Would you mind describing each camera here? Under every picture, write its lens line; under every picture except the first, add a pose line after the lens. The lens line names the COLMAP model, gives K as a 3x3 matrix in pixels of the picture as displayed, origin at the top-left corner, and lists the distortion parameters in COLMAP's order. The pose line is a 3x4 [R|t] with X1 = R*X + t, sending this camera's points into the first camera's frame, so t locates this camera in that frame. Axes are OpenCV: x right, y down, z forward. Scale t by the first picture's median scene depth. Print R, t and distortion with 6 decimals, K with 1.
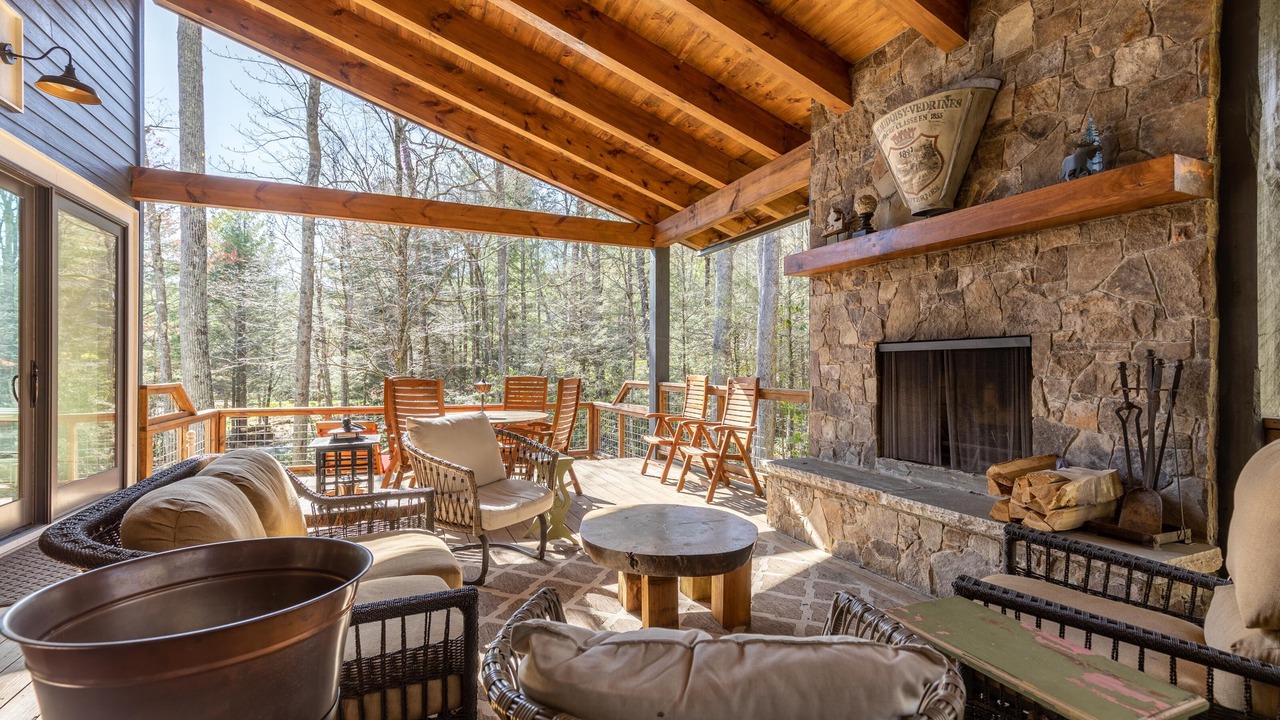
lens RADIAL K [[595.2, 0, 640.0], [0, 595.2, 360.0], [0, 0, 1]] dist [0.000301, 0.000010]
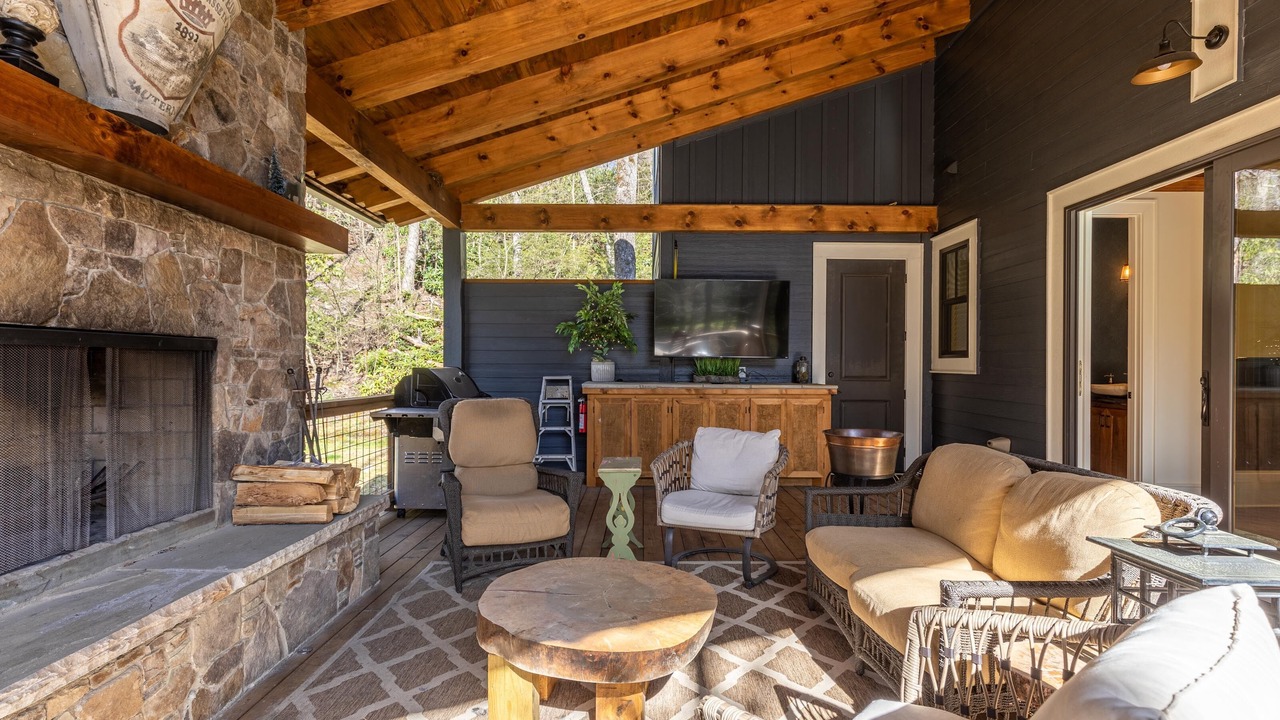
lens RADIAL K [[595.2, 0, 640.0], [0, 595.2, 360.0], [0, 0, 1]] dist [0.000301, 0.000010]
pose [[-0.923496, -0.002419, 0.383601, -0.258991], [-0.010652, 0.999756, -0.019339, 0.001768], [-0.383461, -0.021945, -0.923296, 1.537521]]
